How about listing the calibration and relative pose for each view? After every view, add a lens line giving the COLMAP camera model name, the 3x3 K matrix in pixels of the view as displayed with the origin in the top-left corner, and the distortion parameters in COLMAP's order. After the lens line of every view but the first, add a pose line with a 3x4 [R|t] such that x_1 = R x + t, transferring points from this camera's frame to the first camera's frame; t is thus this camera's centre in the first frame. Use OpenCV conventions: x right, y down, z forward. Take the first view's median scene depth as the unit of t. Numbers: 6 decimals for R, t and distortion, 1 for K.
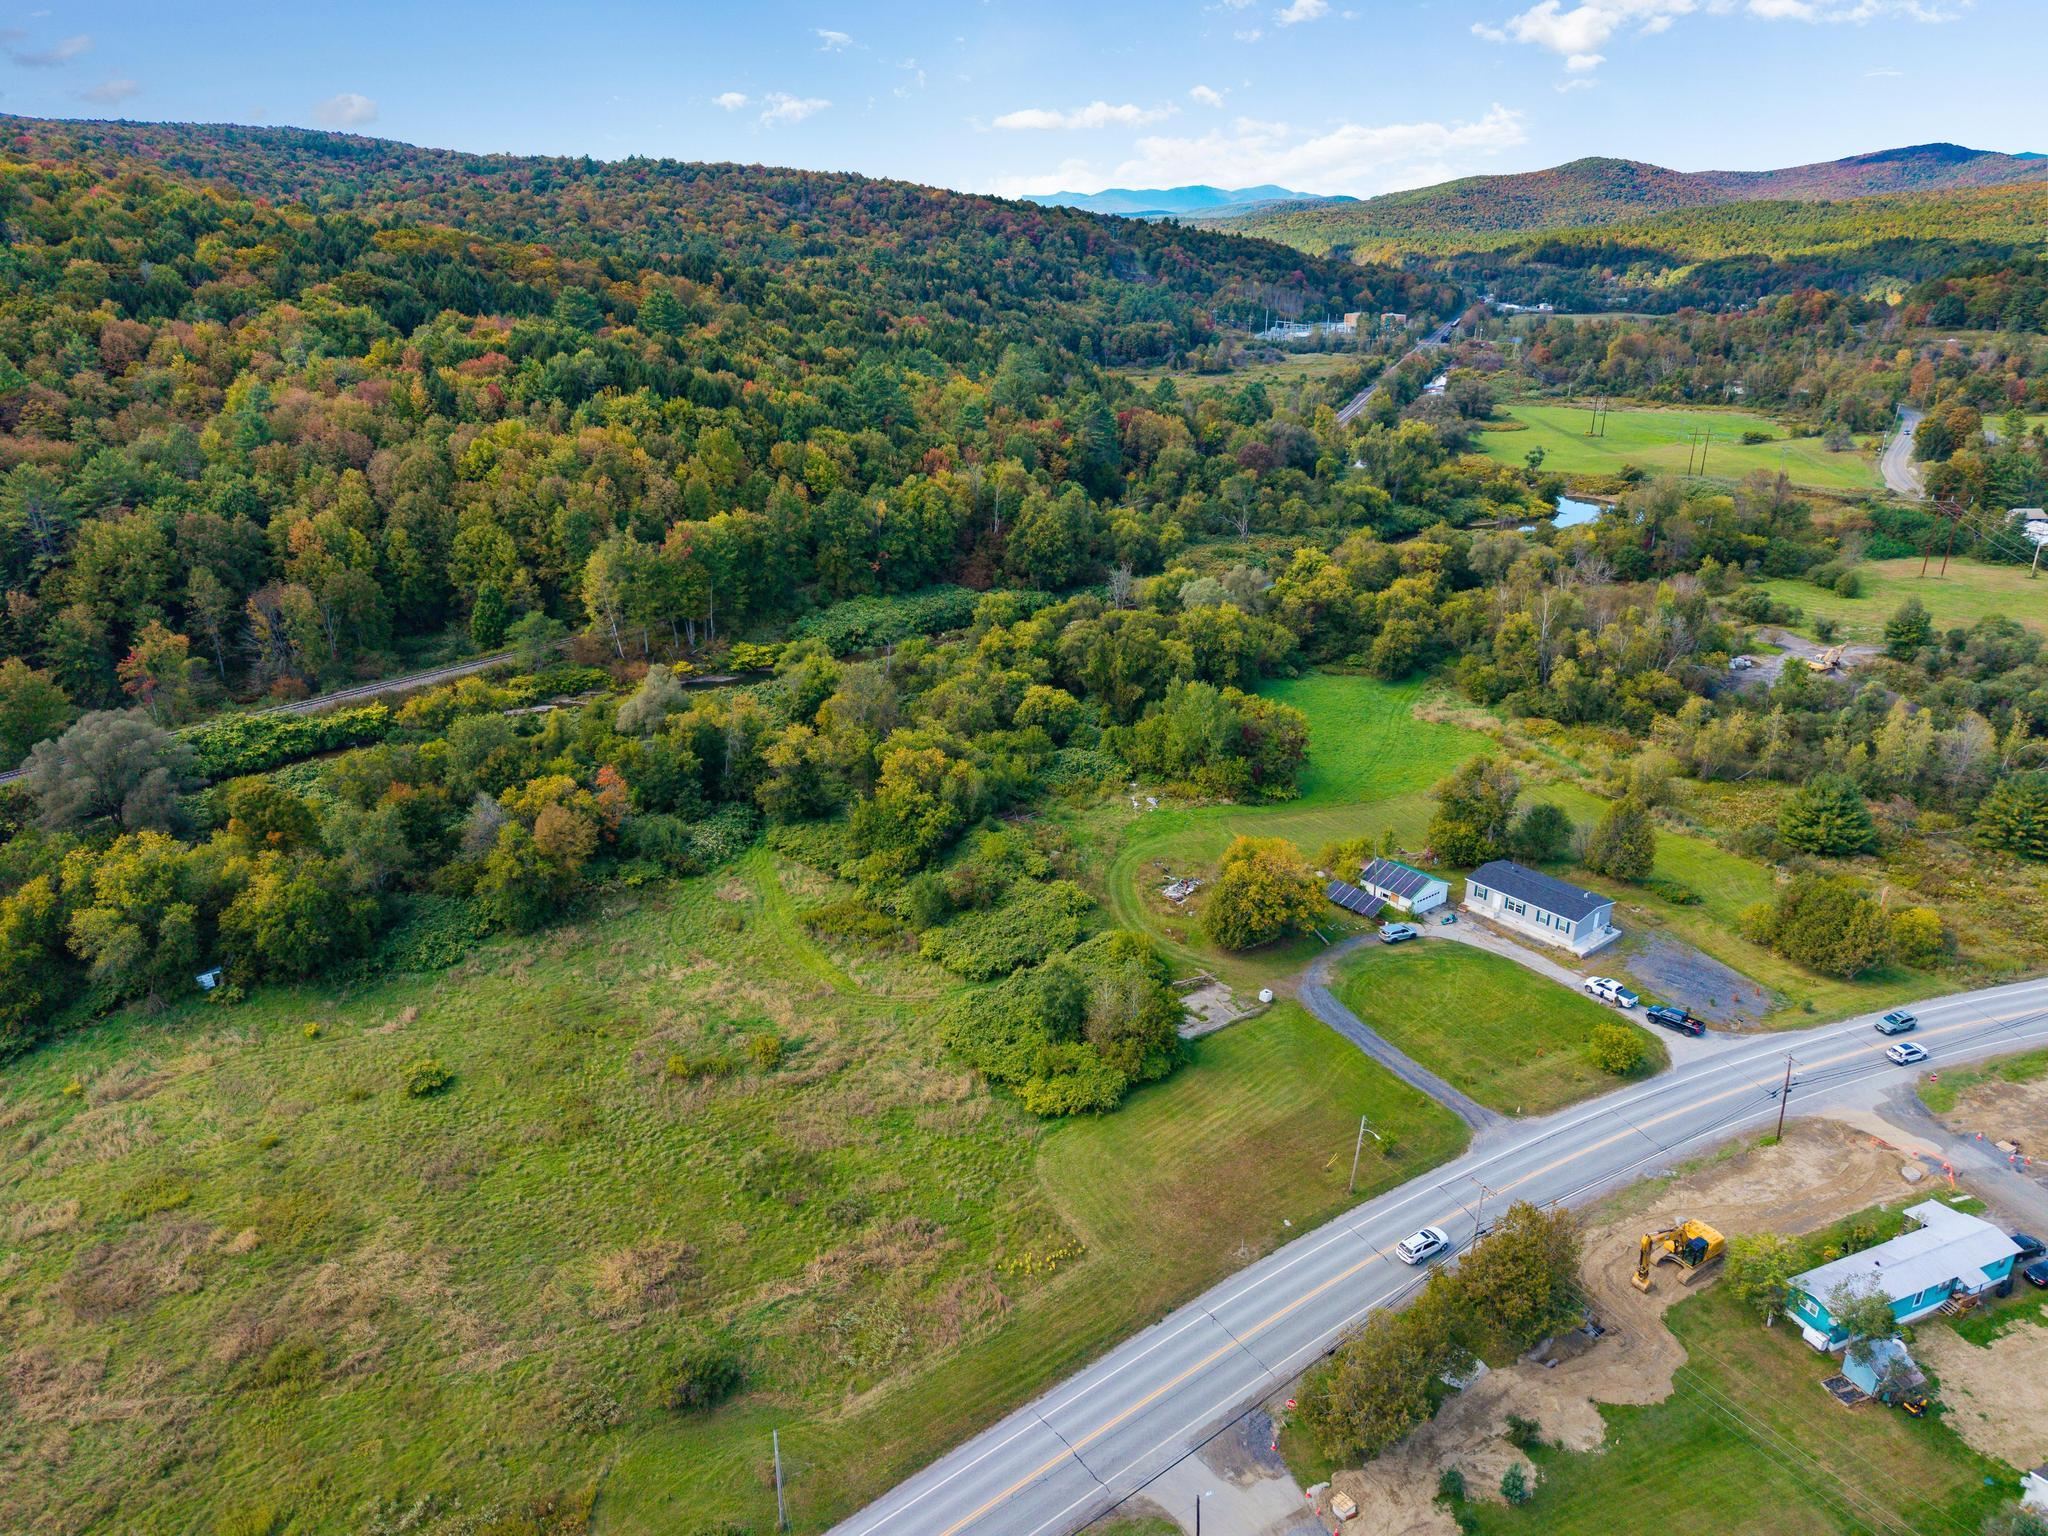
lens RADIAL K [[1374.6, 0, 1019.5], [0, 1374.6, 766.7], [0, 0, 1]] dist [0.026791, -0.028398]
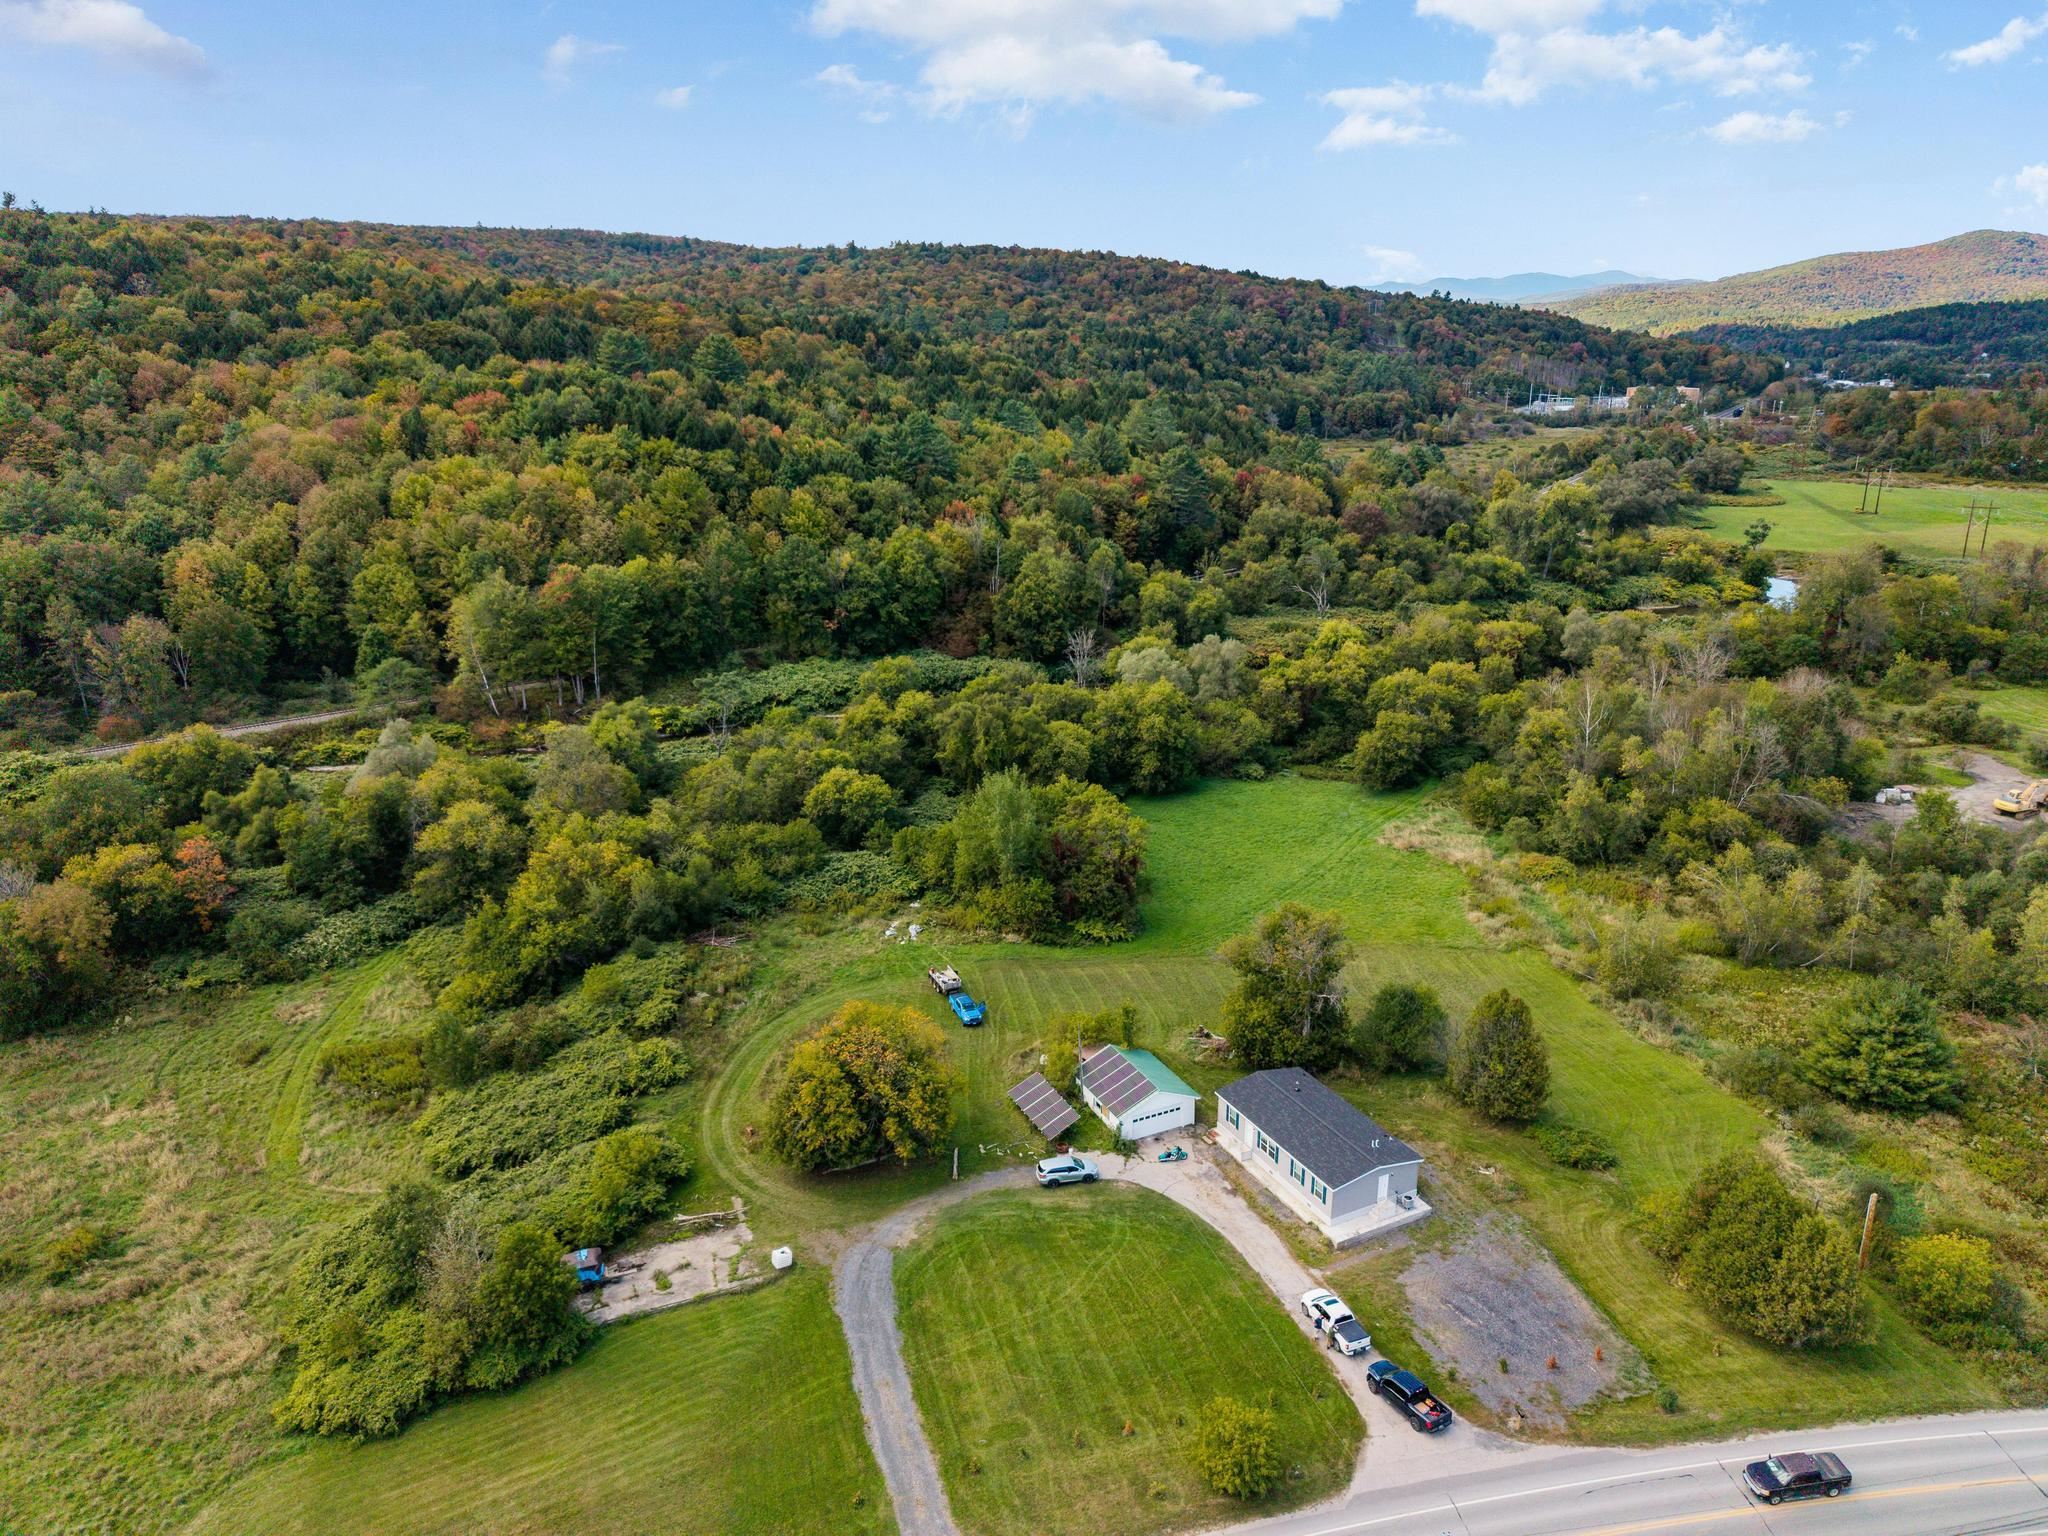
lens RADIAL K [[1374.6, 0, 1022.0], [0, 1374.6, 761.7], [0, 0, 1]] dist [0.026791, -0.028398]
pose [[0.975548, 0.054663, -0.212878, 0.238291], [-0.068106, 0.996086, -0.056332, -0.021913], [0.208966, 0.069453, 0.975454, 0.211677]]
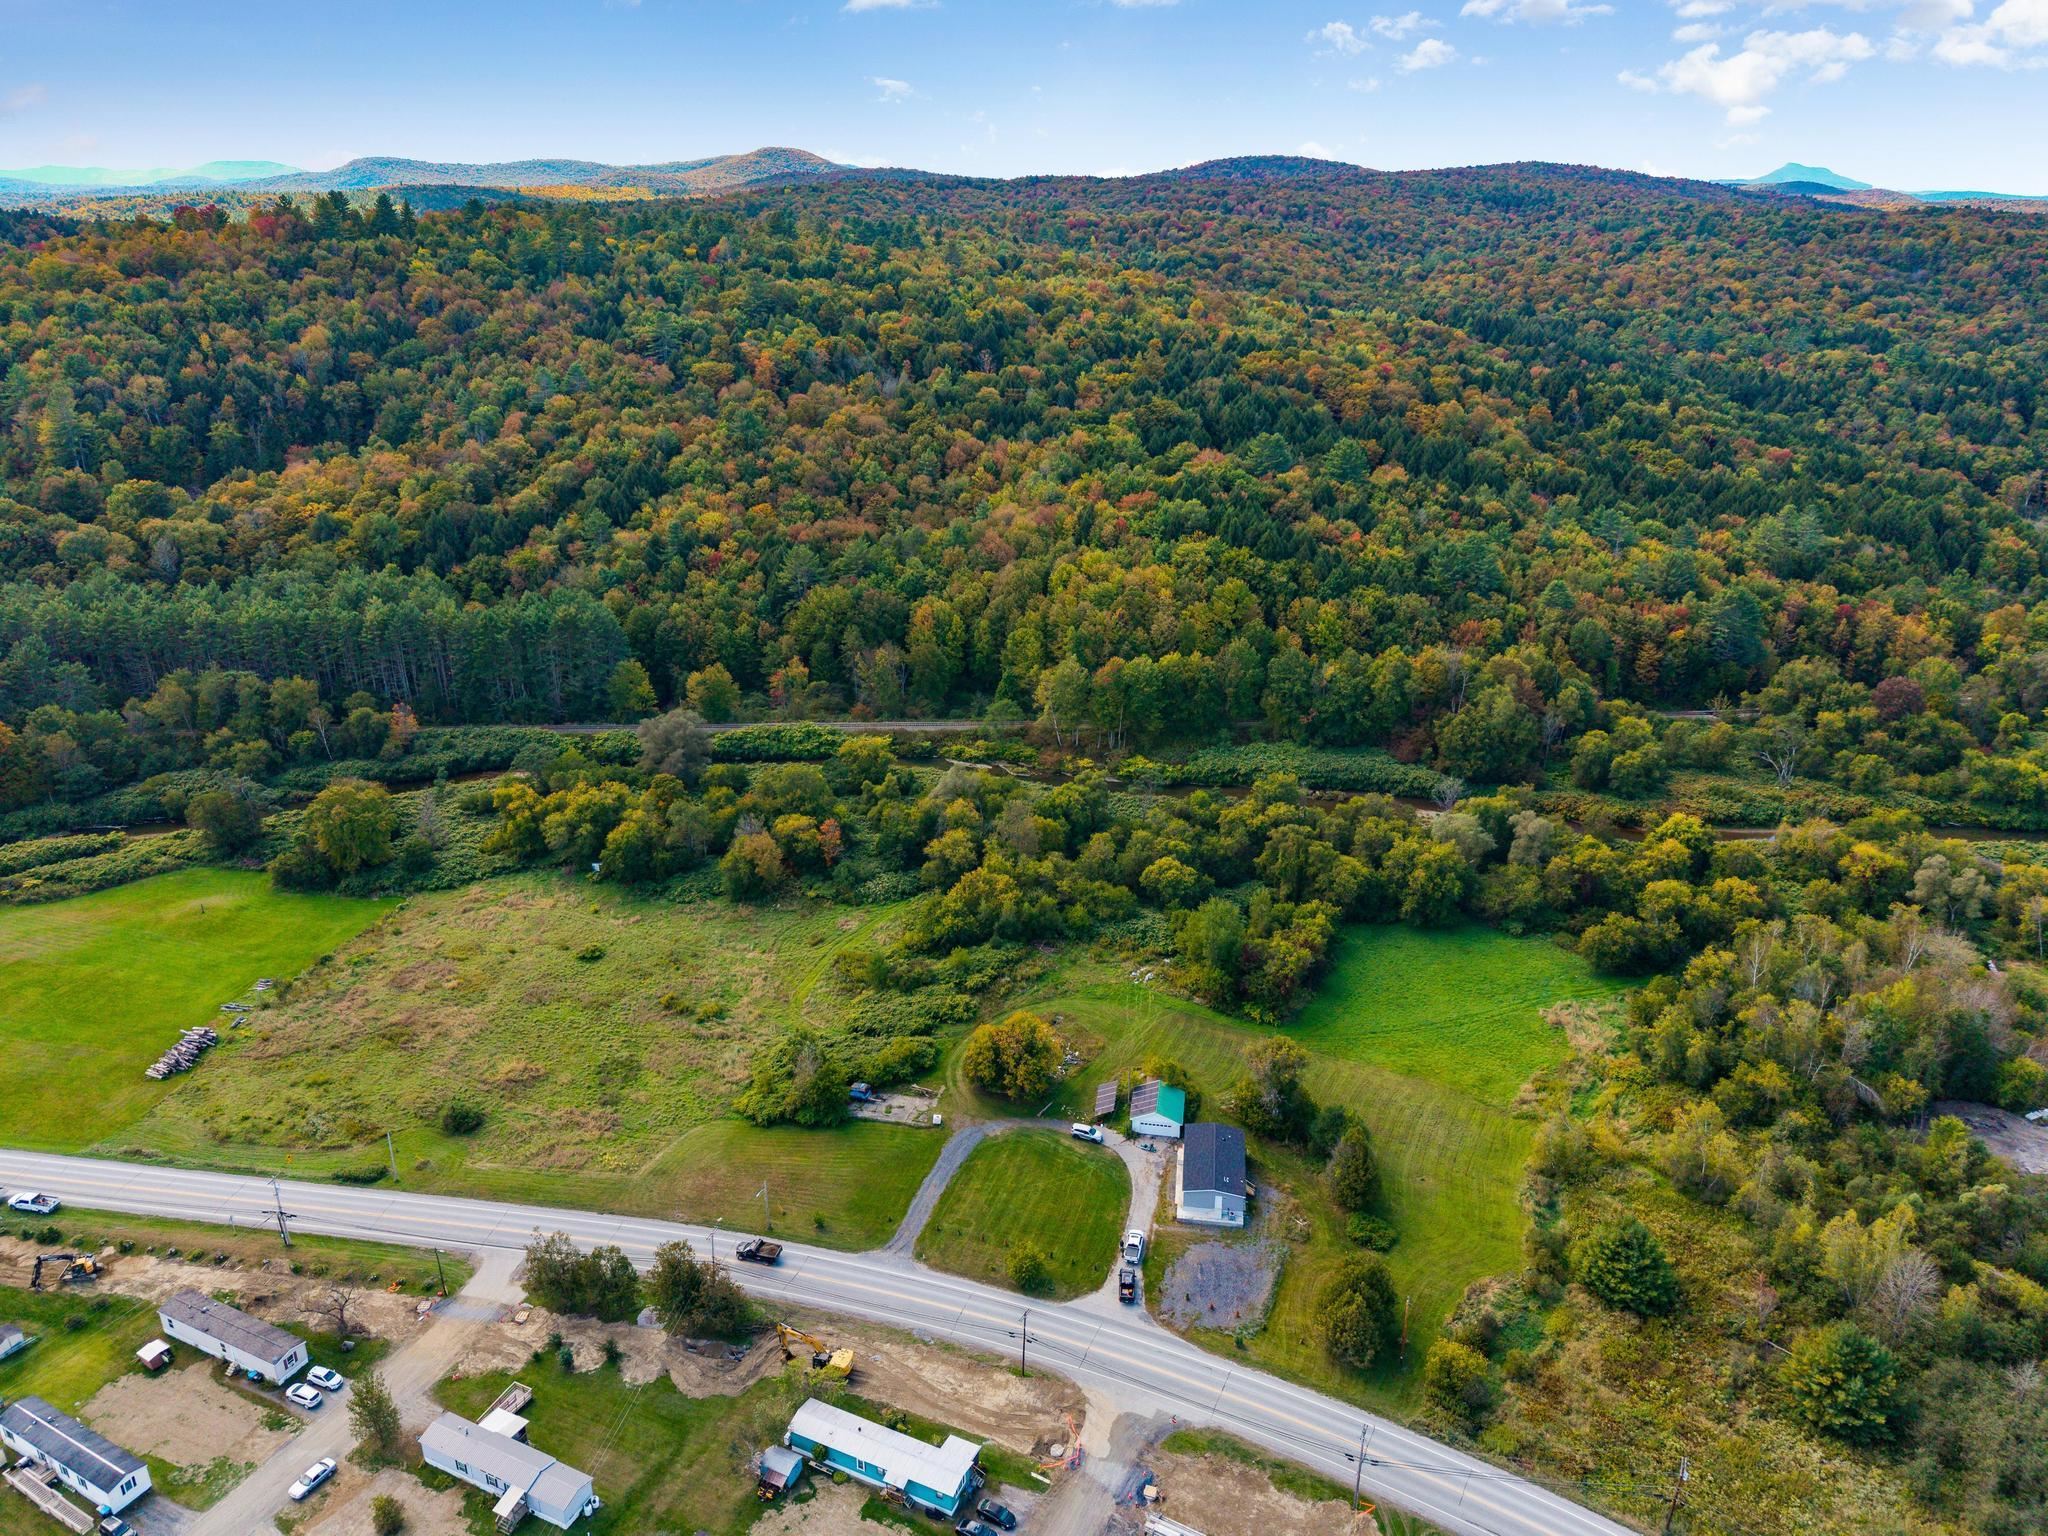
lens RADIAL K [[1374.6, 0, 1019.5], [0, 1374.6, 764.5], [0, 0, 1]] dist [0.026791, -0.028398]
pose [[0.676471, 0.266067, -0.686728, 0.625044], [-0.268019, 0.957459, 0.106944, -0.198037], [0.685968, 0.111712, 0.719005, 0.011611]]
